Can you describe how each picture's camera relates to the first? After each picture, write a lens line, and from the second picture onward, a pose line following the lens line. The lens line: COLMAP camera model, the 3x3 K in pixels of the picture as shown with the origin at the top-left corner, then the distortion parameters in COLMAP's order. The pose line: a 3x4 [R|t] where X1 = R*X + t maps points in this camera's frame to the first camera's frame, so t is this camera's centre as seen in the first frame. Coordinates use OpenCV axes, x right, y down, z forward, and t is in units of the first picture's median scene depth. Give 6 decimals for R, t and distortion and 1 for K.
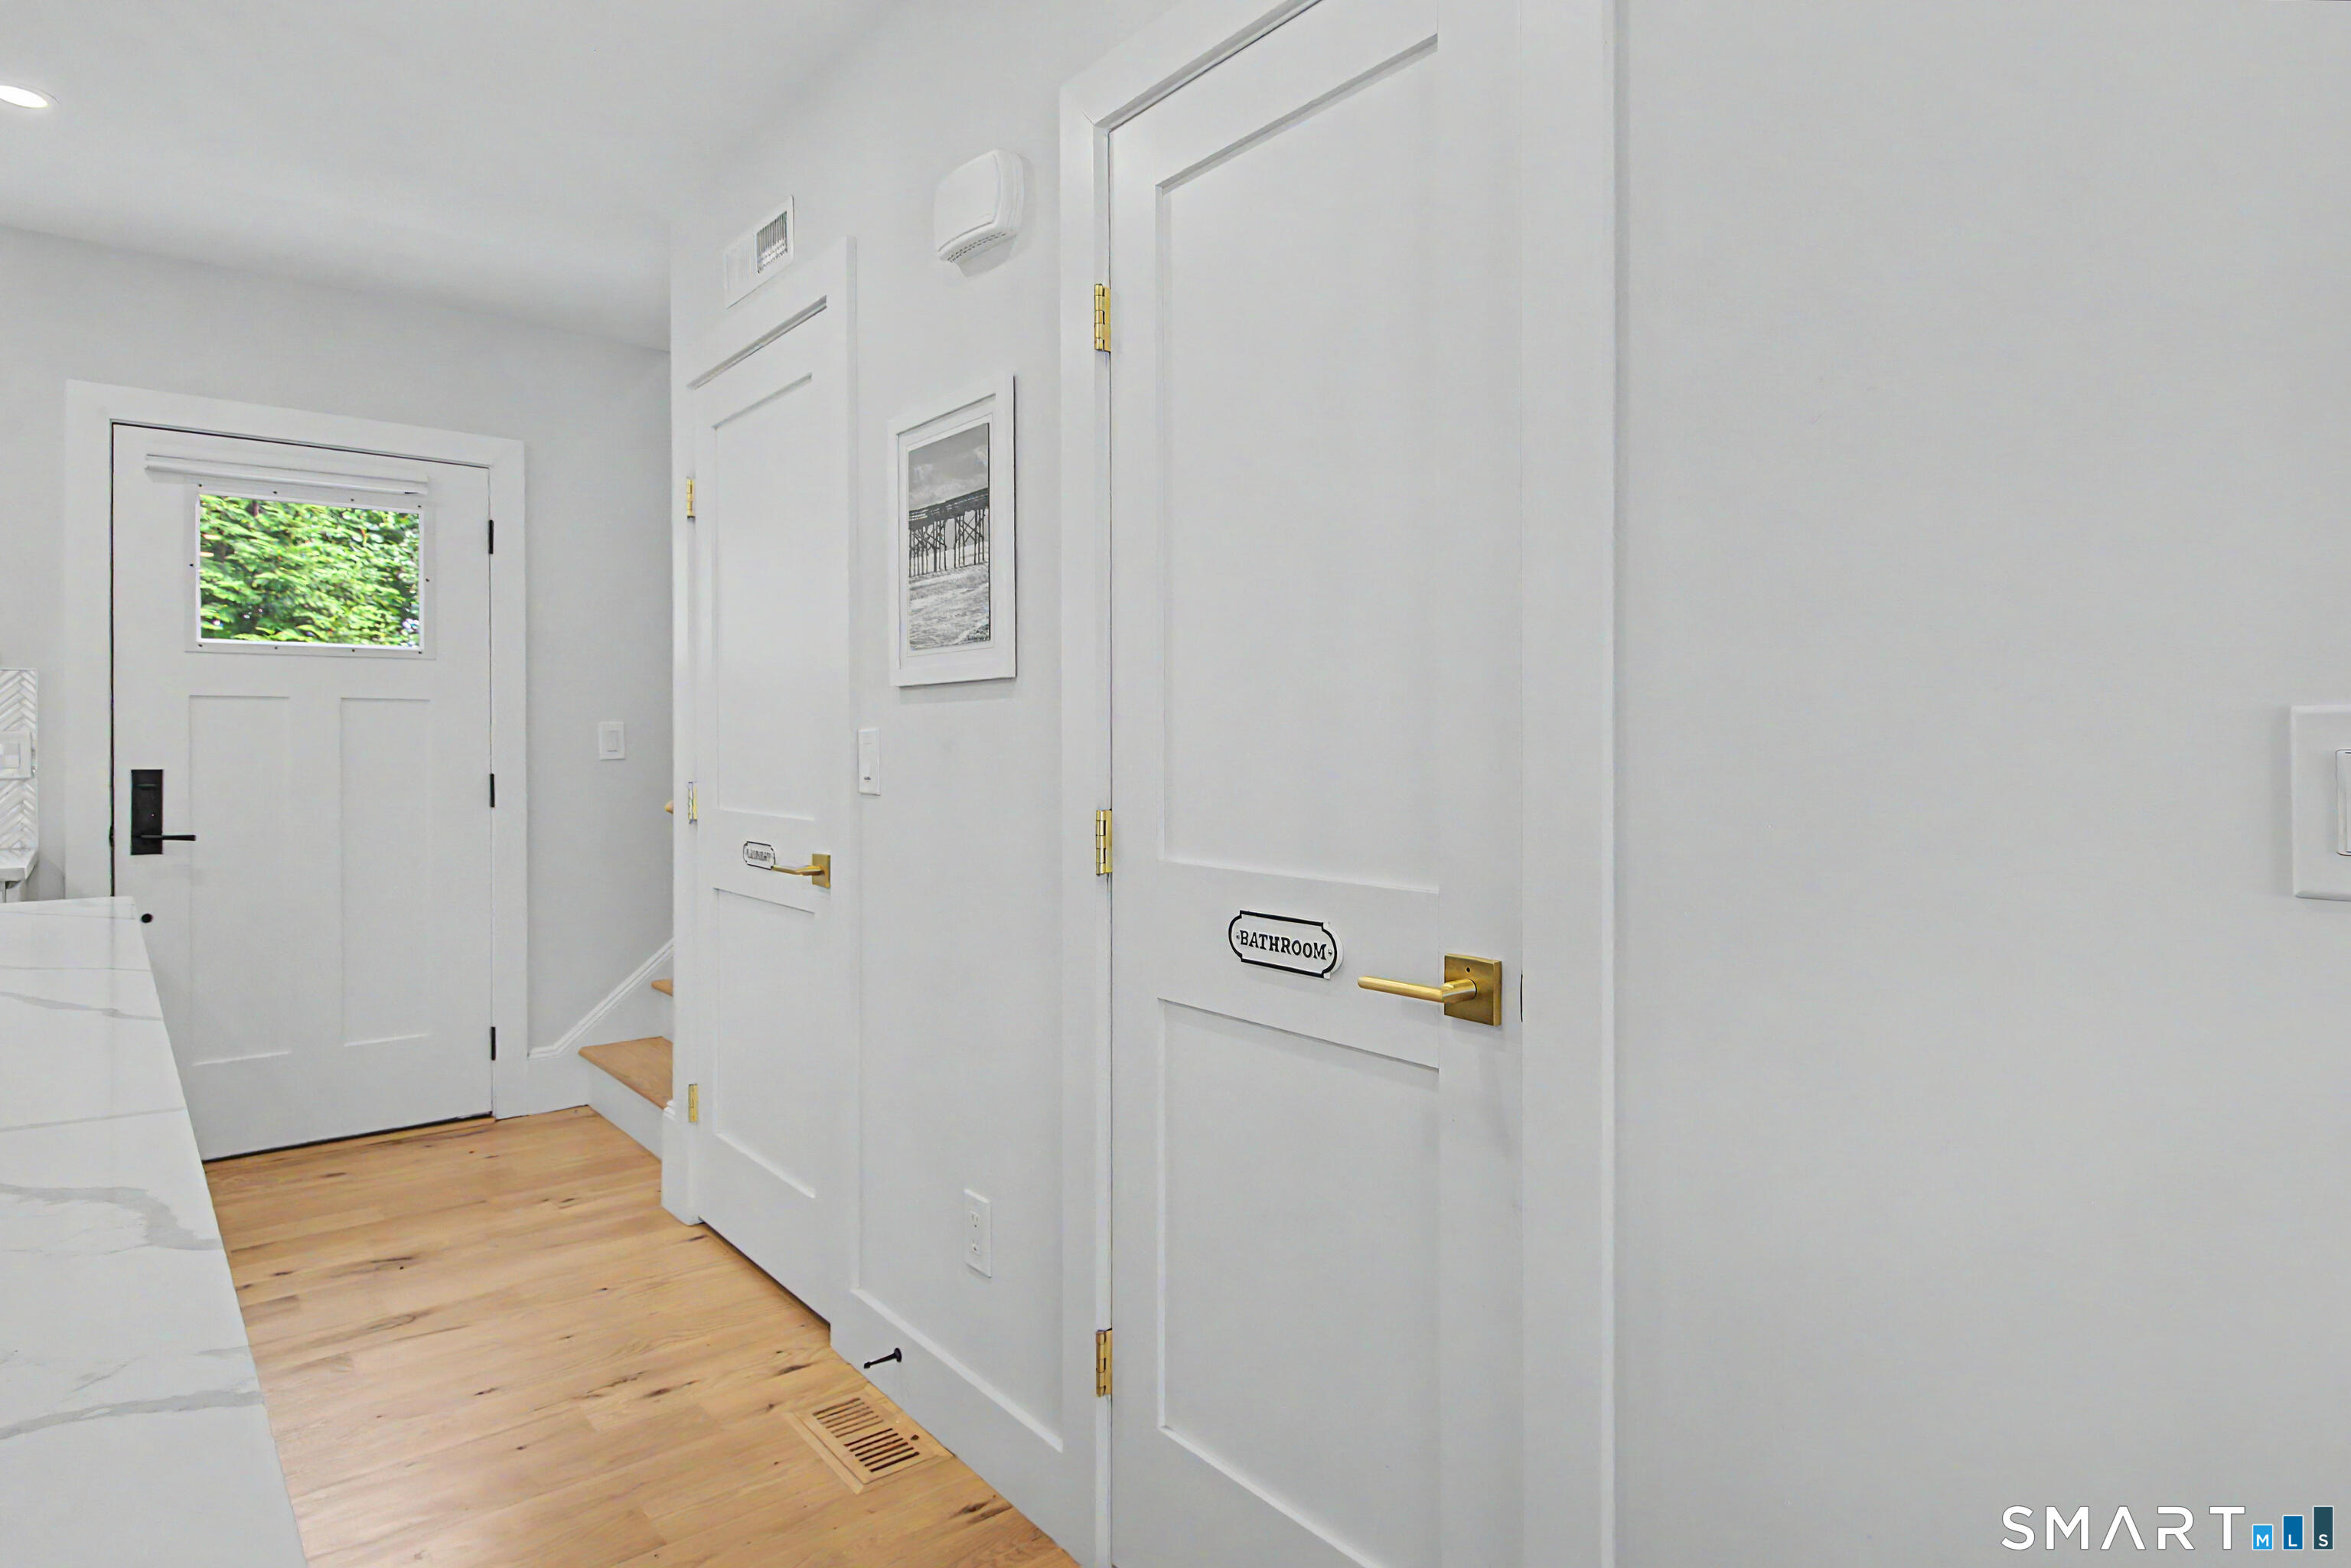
lens RADIAL K [[1289.9, 0, 1178.7], [0, 1289.9, 755.1], [0, 0, 1]] dist [0.008722, -0.000478]
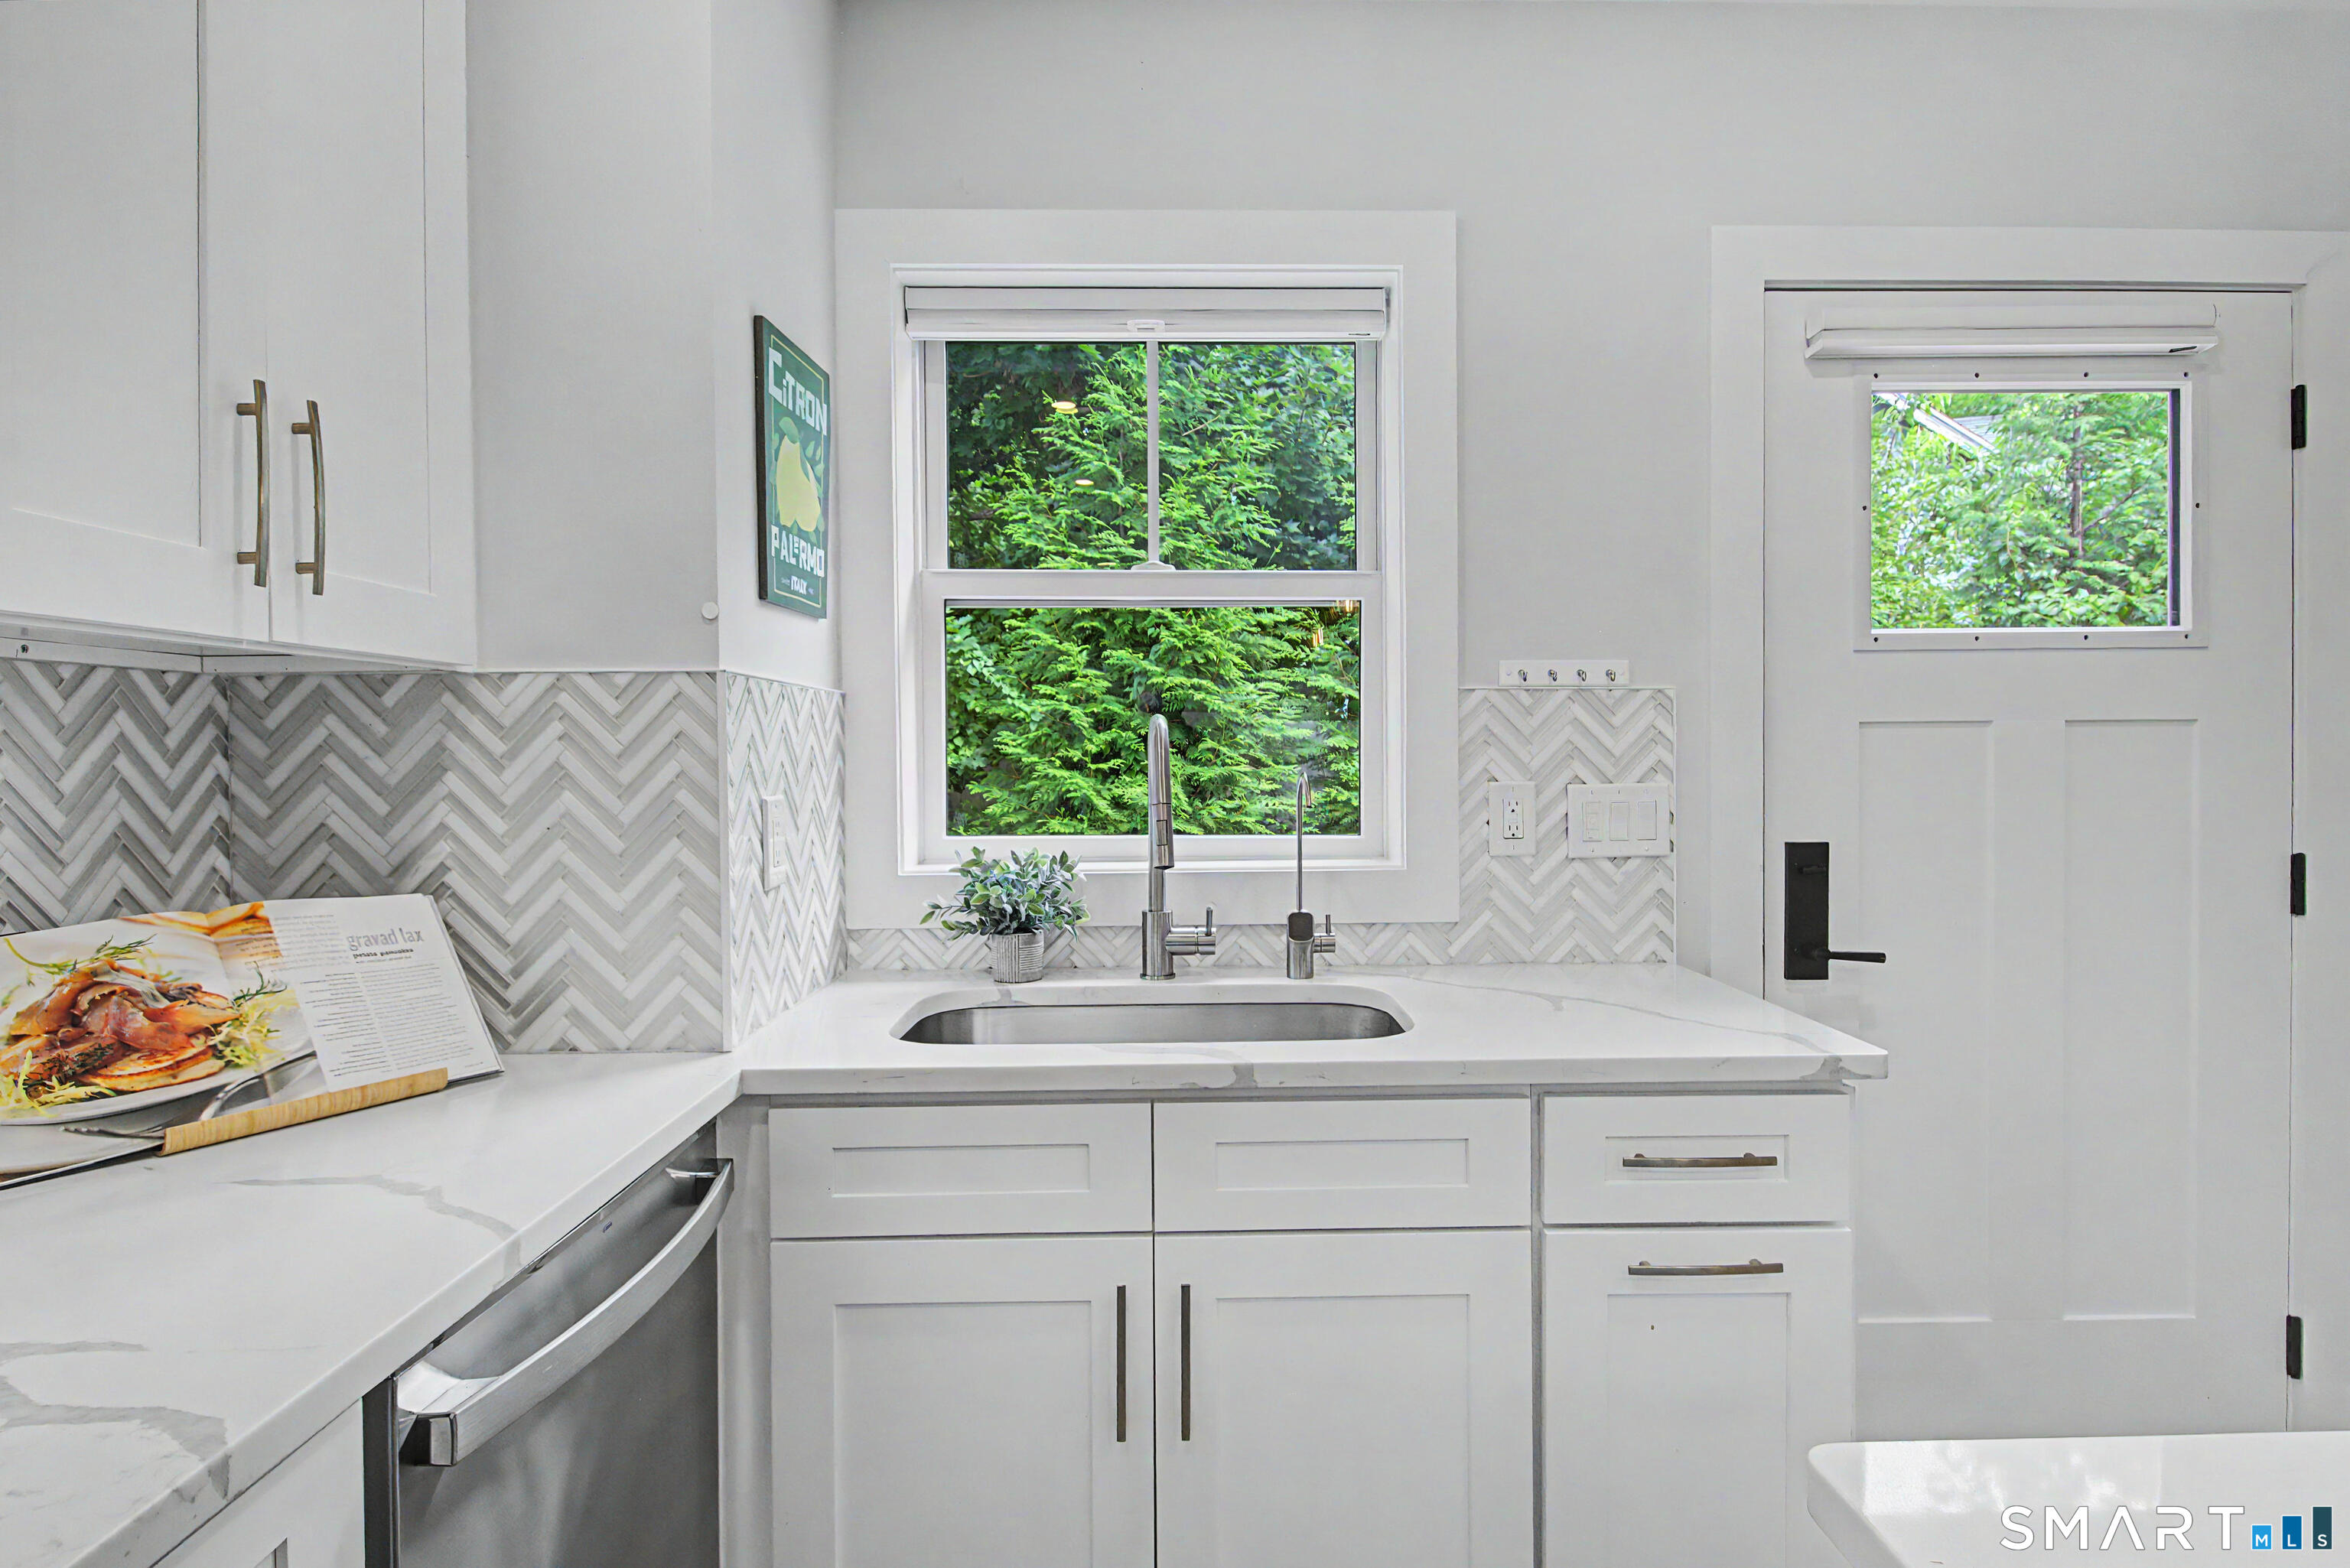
lens RADIAL K [[1238.0, 0, 1182.1], [0, 1238.0, 778.0], [0, 0, 1]] dist [0.000409, -0.000658]
pose [[0.780146, 0.005865, -0.625570, -0.889112], [0.002168, 0.999925, 0.012079, -0.038157], [0.625594, -0.010779, 0.780074, 0.467534]]
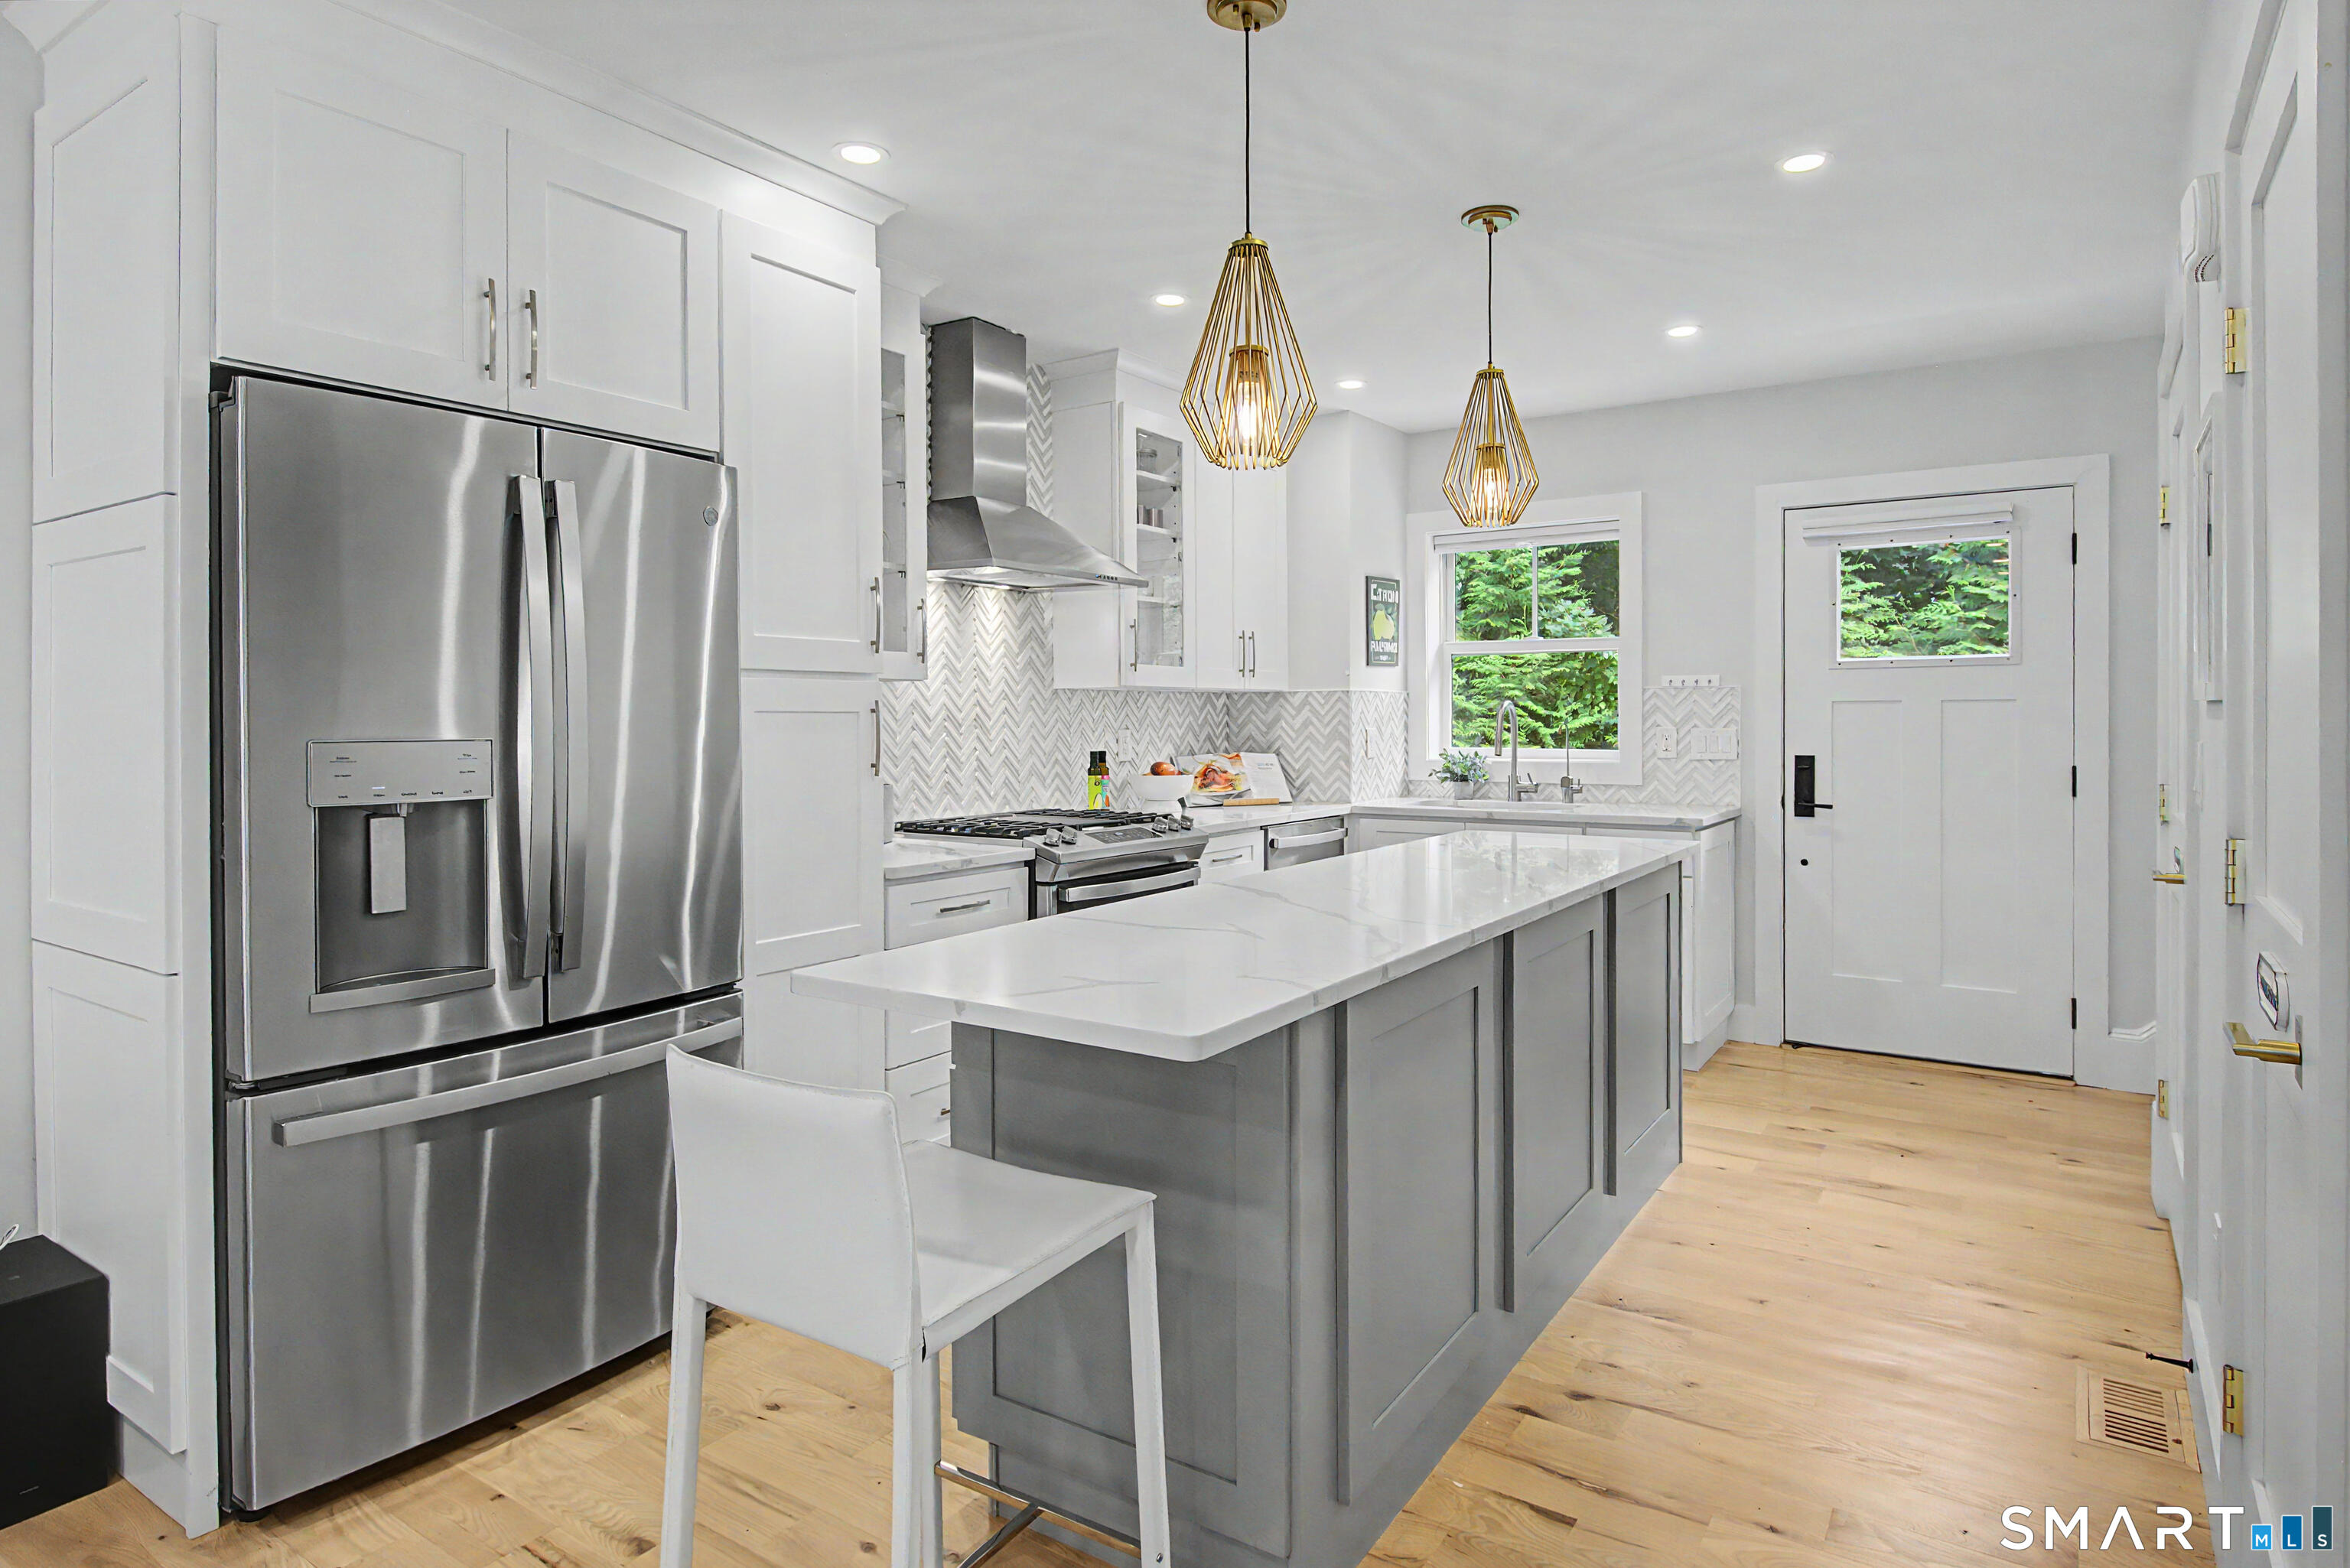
lens RADIAL K [[1289.7, 0, 1204.2], [0, 1289.7, 733.1], [0, 0, 1]] dist [0.003300, -0.001212]
pose [[0.287962, 0.009414, -0.957596, 0.469099], [-0.003945, 0.999955, 0.008644, -0.030936], [0.957634, 0.001288, 0.287986, -0.024443]]
